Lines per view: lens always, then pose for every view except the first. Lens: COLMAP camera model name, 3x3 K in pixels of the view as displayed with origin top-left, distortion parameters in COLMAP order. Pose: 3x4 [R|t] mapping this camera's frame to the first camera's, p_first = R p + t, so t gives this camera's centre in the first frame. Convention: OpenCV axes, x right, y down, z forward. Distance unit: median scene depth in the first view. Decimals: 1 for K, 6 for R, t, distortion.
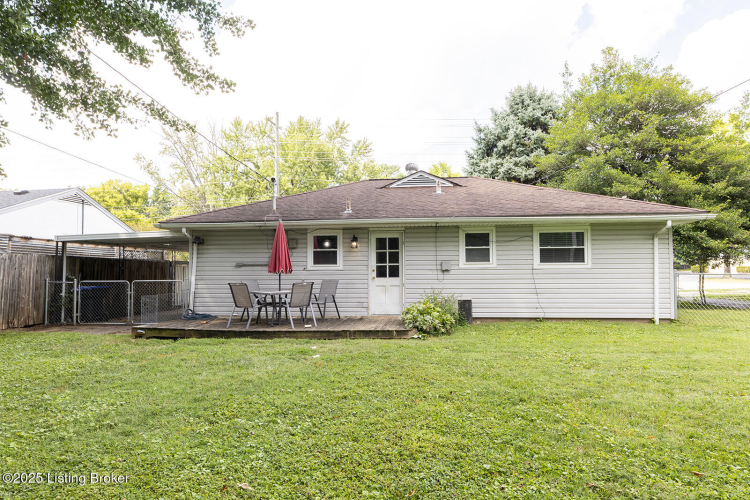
lens RADIAL K [[431.3, 0, 375.0], [0, 431.3, 250.0], [0, 0, 1]] dist [0.001872, 0.000271]
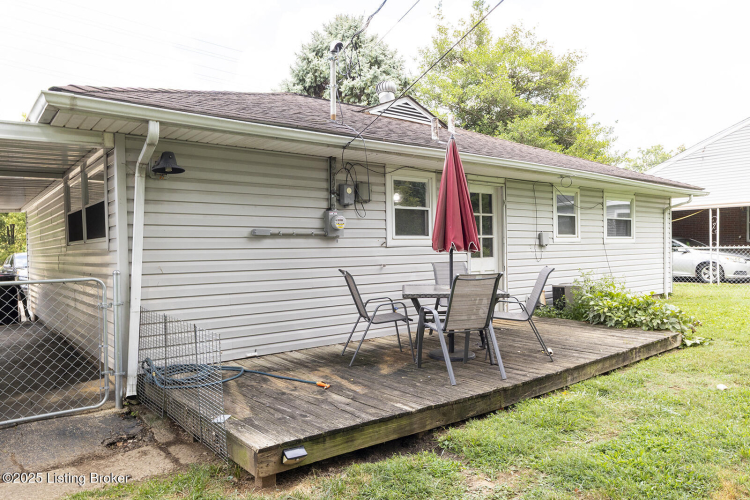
lens RADIAL K [[520.1, 0, 375.0], [0, 520.1, 250.0], [0, 0, 1]] dist [-0.001915, -0.000167]
pose [[0.702013, -0.006481, 0.712135, -0.606265], [-0.017532, 0.999498, 0.026379, 0.035543], [-0.711948, -0.031003, 0.701547, 0.586394]]
